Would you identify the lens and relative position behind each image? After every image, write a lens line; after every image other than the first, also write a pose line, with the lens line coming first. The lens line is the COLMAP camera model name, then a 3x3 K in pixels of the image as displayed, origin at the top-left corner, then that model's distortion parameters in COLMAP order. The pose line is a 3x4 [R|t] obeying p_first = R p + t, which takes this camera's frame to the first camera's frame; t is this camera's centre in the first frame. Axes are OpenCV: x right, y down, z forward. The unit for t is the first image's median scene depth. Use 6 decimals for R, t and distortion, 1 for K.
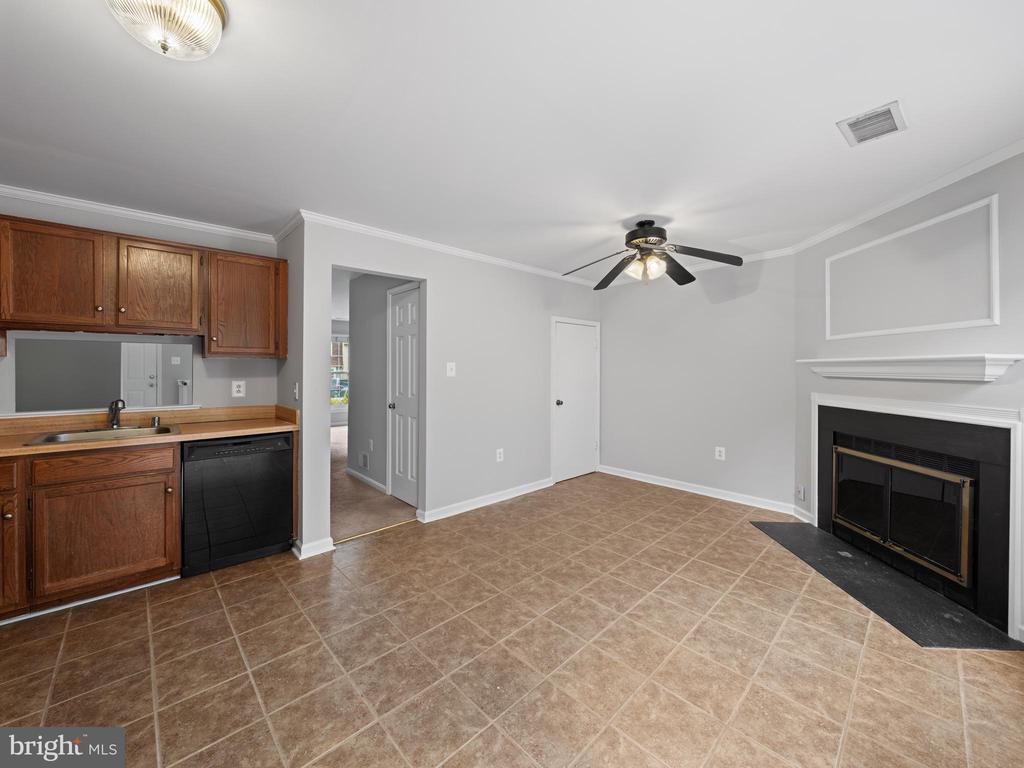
lens RADIAL K [[400.4, 0, 510.2], [0, 400.4, 366.8], [0, 0, 1]] dist [0.001080, 0.000123]
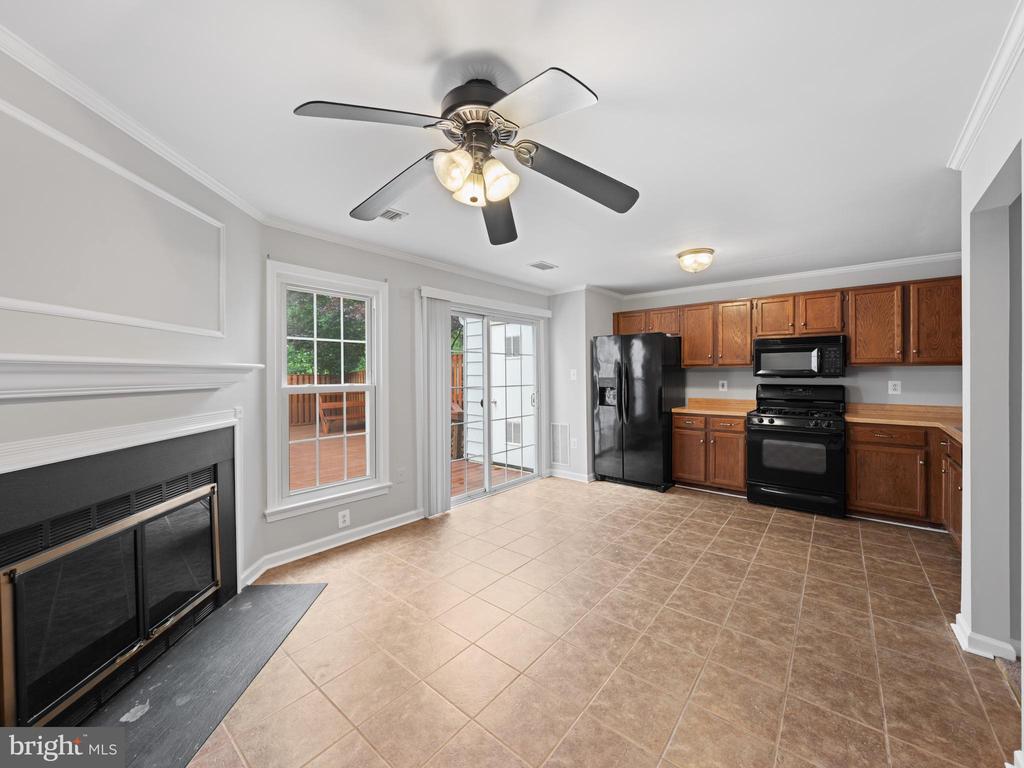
lens RADIAL K [[400.4, 0, 514.2], [0, 400.4, 379.7], [0, 0, 1]] dist [0.001080, 0.000123]
pose [[-0.992346, 0.005118, -0.123379, 0.506152], [0.003805, 0.999934, 0.010871, 0.003376], [0.123426, 0.010319, -0.992300, 2.121211]]
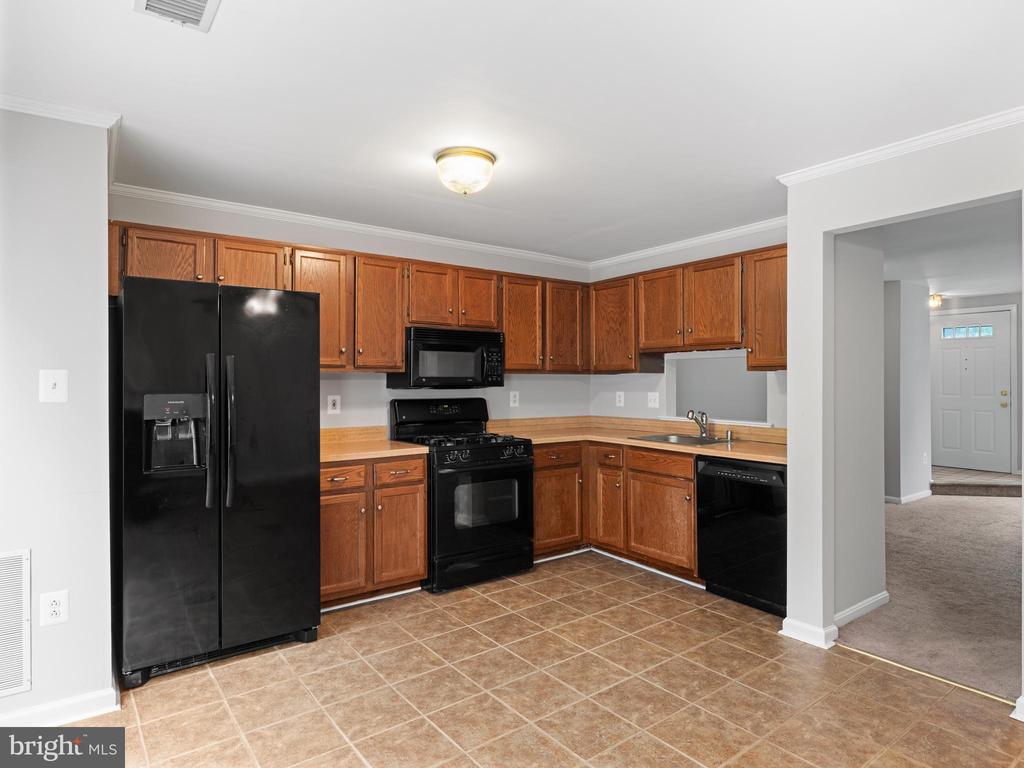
lens RADIAL K [[602.1, 0, 514.4], [0, 602.1, 379.0], [0, 0, 1]] dist [-0.001079, 0.001580]
pose [[-0.108640, -0.001938, -0.994079, 0.870559], [0.004175, 0.999988, -0.002406, -0.005949], [0.994072, -0.004411, -0.108630, 0.801019]]
